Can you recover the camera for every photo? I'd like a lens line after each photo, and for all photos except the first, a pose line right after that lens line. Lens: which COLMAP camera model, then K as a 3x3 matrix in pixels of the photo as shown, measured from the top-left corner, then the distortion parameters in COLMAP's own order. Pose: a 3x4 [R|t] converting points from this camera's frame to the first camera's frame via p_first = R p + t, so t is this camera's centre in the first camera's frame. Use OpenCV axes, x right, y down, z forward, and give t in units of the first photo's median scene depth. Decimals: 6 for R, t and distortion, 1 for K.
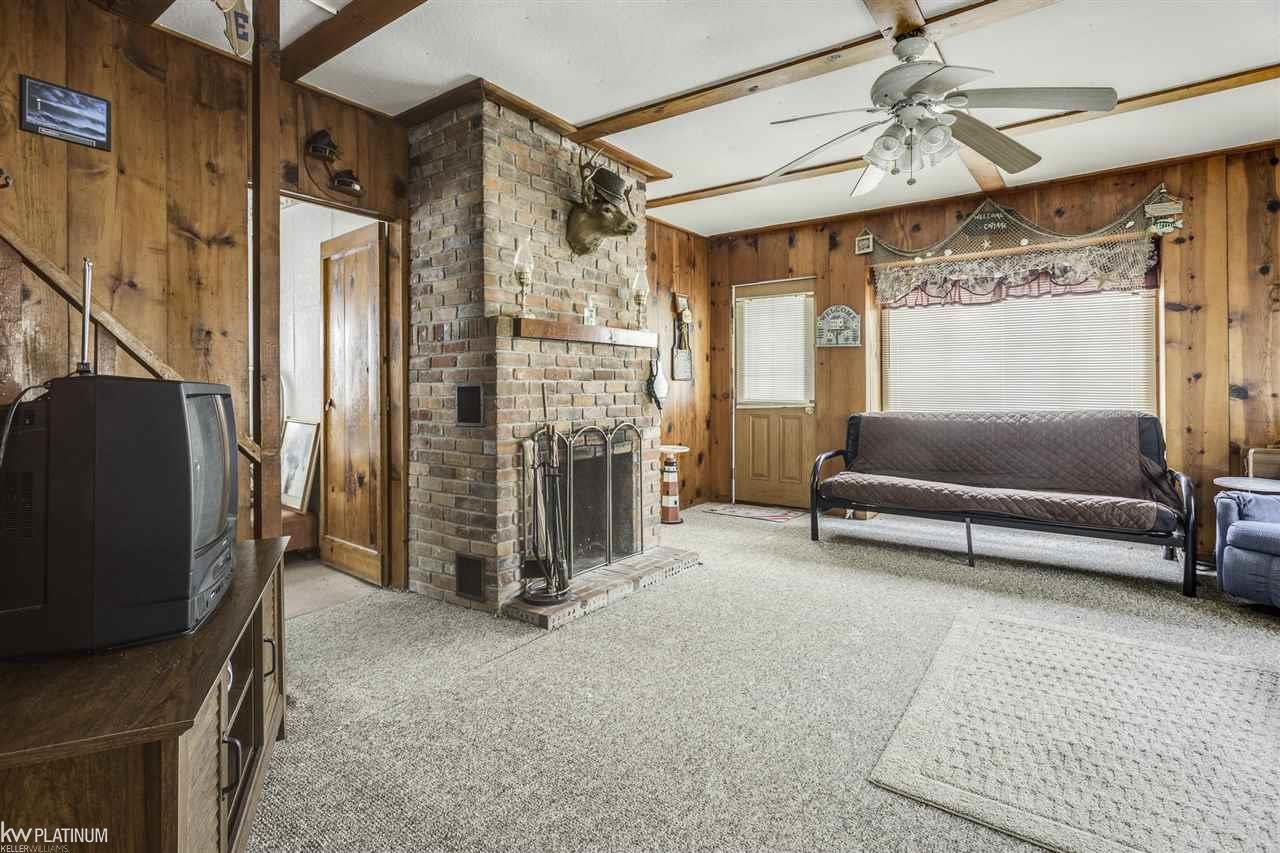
lens RADIAL K [[616.8, 0, 641.3], [0, 616.8, 385.9], [0, 0, 1]] dist [0.000260, 0.000229]
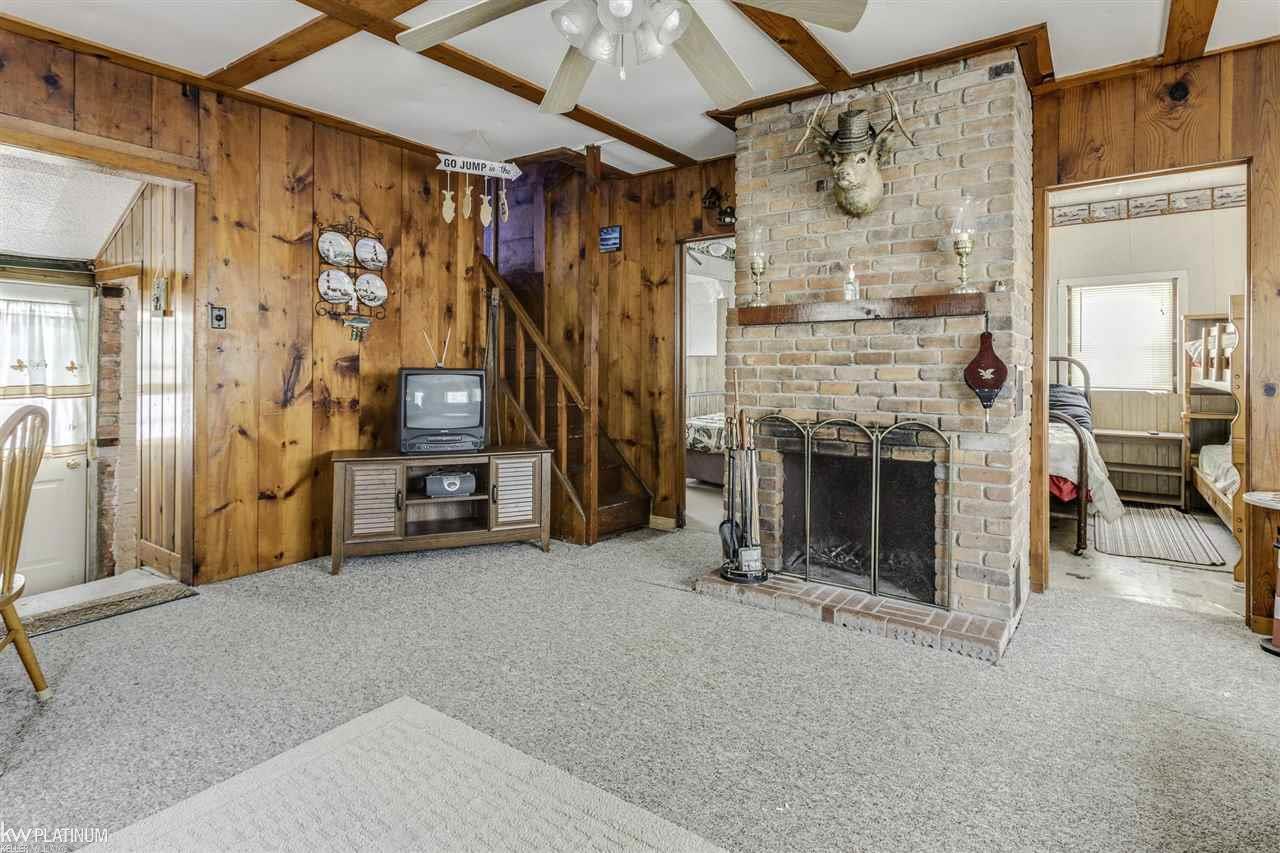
lens RADIAL K [[642.7, 0, 642.3], [0, 642.7, 367.2], [0, 0, 1]] dist [0.000074, 0.000083]
pose [[0.011831, -0.002651, -0.999927, 0.775116], [-0.001846, 0.999995, -0.002673, -0.002722], [0.999928, 0.001878, 0.011826, 0.686272]]
